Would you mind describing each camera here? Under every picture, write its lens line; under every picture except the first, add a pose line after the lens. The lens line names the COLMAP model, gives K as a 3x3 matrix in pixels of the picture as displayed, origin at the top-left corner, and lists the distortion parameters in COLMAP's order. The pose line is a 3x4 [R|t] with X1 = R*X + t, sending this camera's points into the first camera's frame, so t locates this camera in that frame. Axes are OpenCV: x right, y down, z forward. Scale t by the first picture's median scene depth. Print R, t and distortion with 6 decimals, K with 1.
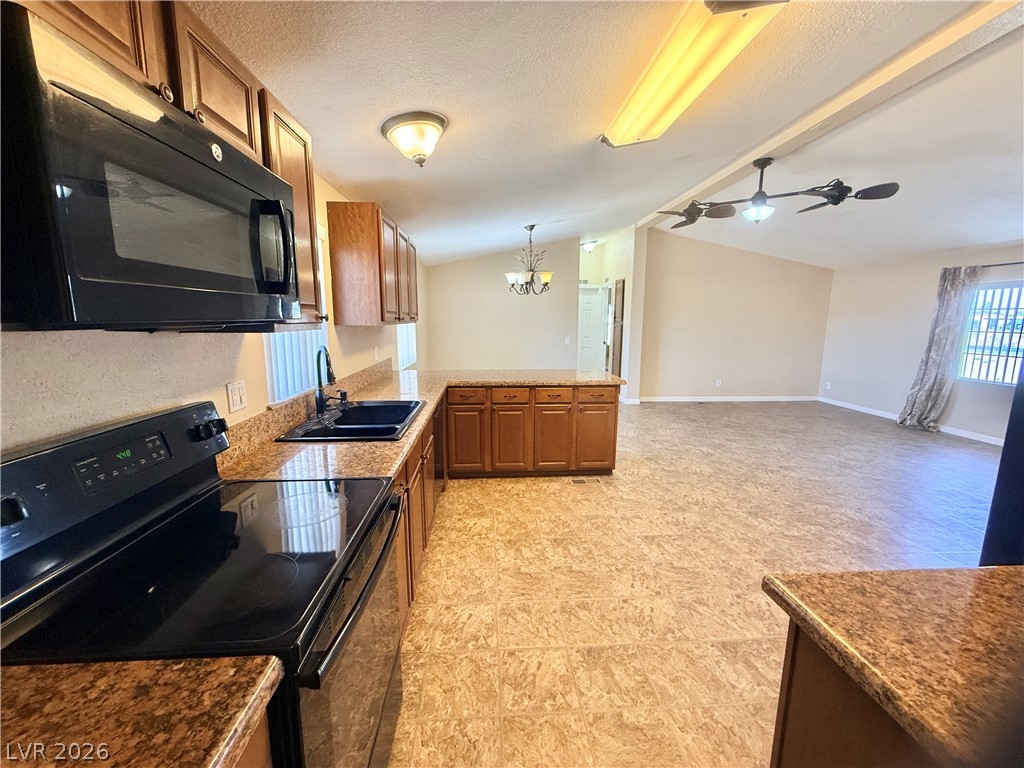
lens RADIAL K [[409.6, 0, 510.8], [0, 409.6, 389.8], [0, 0, 1]] dist [0.003535, -0.000441]
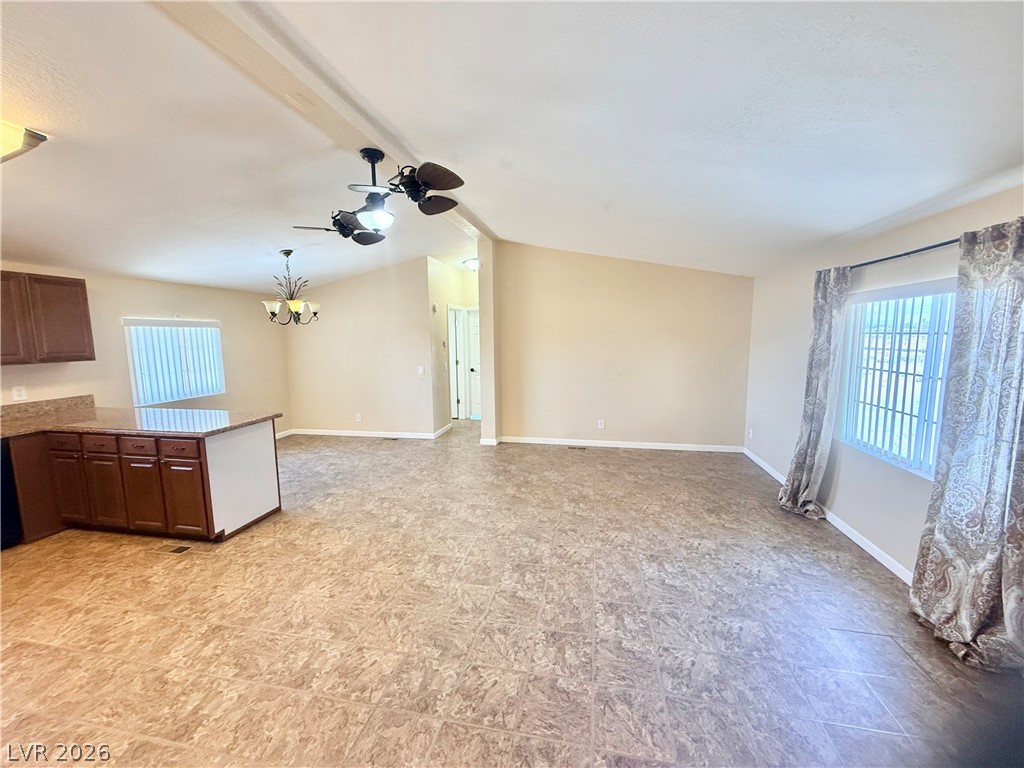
lens RADIAL K [[409.6, 0, 506.7], [0, 409.6, 384.3], [0, 0, 1]] dist [0.003535, -0.000441]
pose [[0.963280, 0.014439, -0.268109, 1.104194], [-0.028768, 0.998355, -0.049594, -0.097838], [0.266952, 0.055485, 0.962111, 0.355917]]
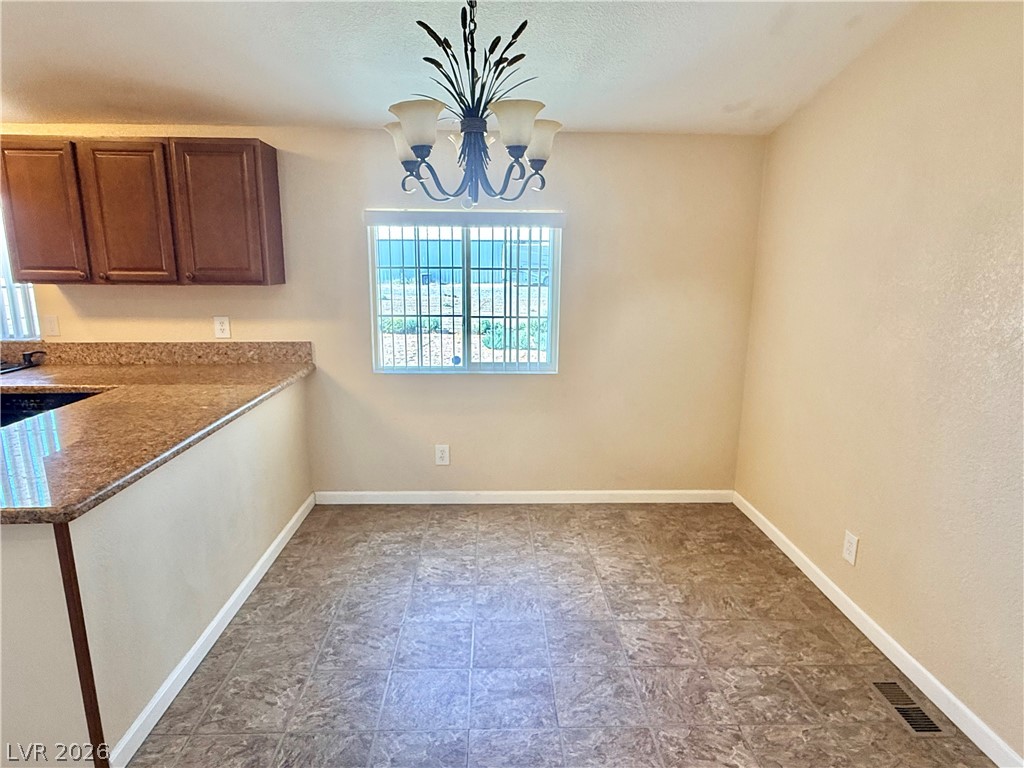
lens RADIAL K [[597.4, 0, 510.5], [0, 597.4, 388.6], [0, 0, 1]] dist [0.001372, 0.002507]
pose [[-0.025561, 0.207609, -0.977878, 0.666062], [-0.180900, 0.961088, 0.208772, -0.292830], [0.983169, 0.182234, 0.012990, 1.507474]]
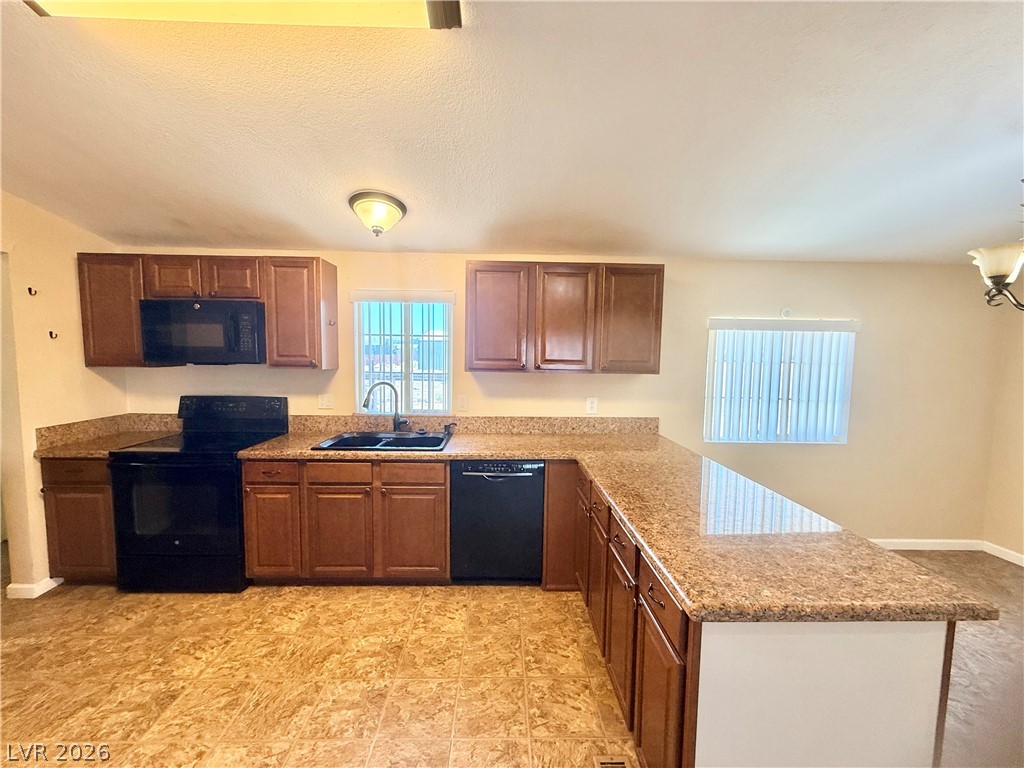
lens RADIAL K [[409.6, 0, 511.6], [0, 409.6, 385.4], [0, 0, 1]] dist [0.003535, -0.000441]
pose [[-0.035150, 0.072046, -0.996782, 0.561314], [-0.188215, 0.979073, 0.077403, -0.171492], [0.981499, 0.190330, -0.020854, 0.855829]]
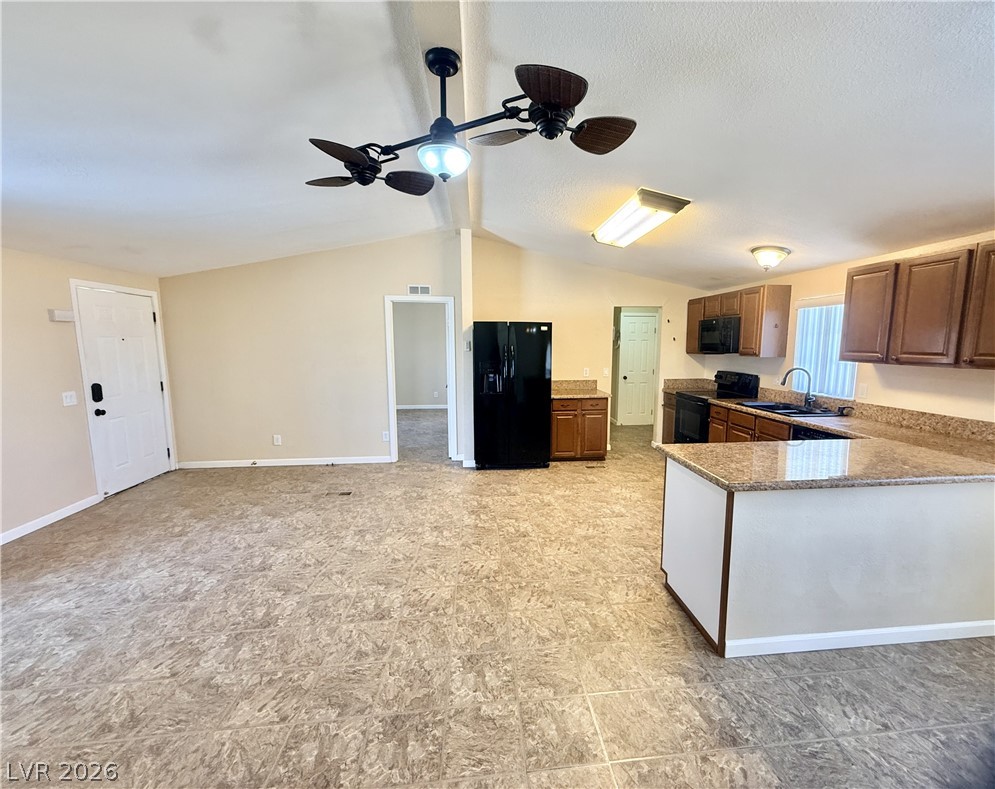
lens RADIAL K [[420.7, 0, 524.9], [0, 420.7, 394.9], [0, 0, 1]] dist [0.003322, -0.000486]
pose [[-0.998233, -0.000480, -0.059424, 0.562374], [-0.017967, 0.955610, 0.294087, -0.323313], [0.056645, 0.294635, -0.953929, 1.679910]]
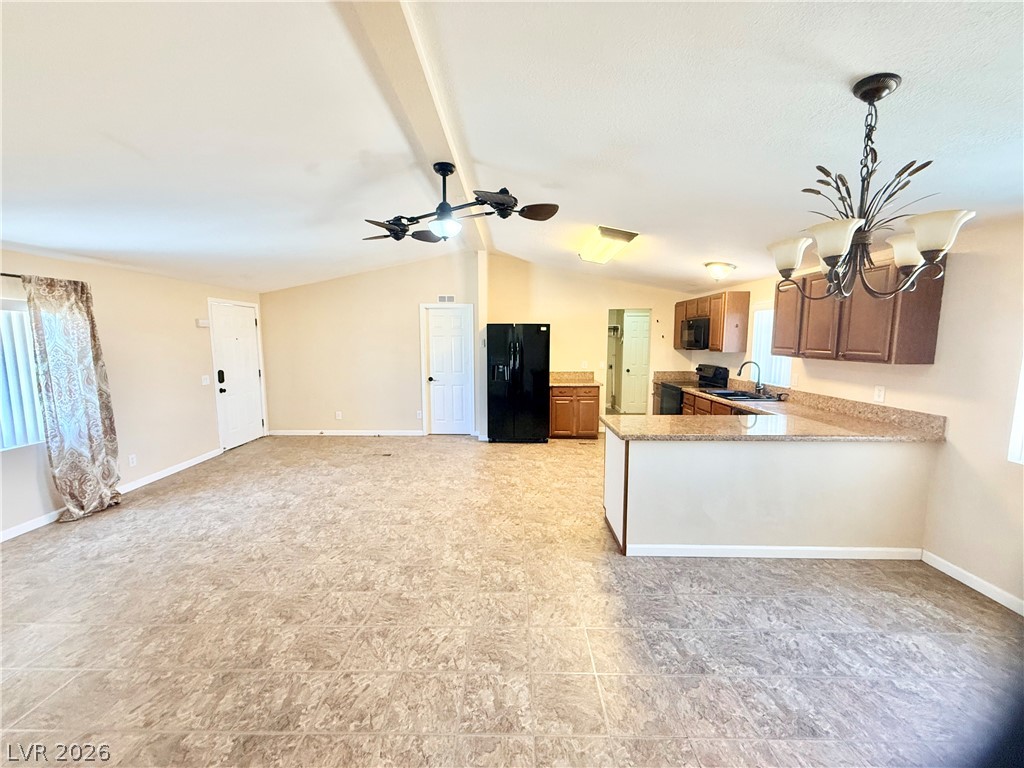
lens RADIAL K [[409.6, 0, 511.0], [0, 409.6, 383.8], [0, 0, 1]] dist [0.003535, -0.000441]
pose [[-0.997673, -0.012501, 0.067019, 0.433962], [0.006920, 0.959399, 0.281968, -0.382258], [-0.067823, 0.281776, -0.957080, 1.962396]]
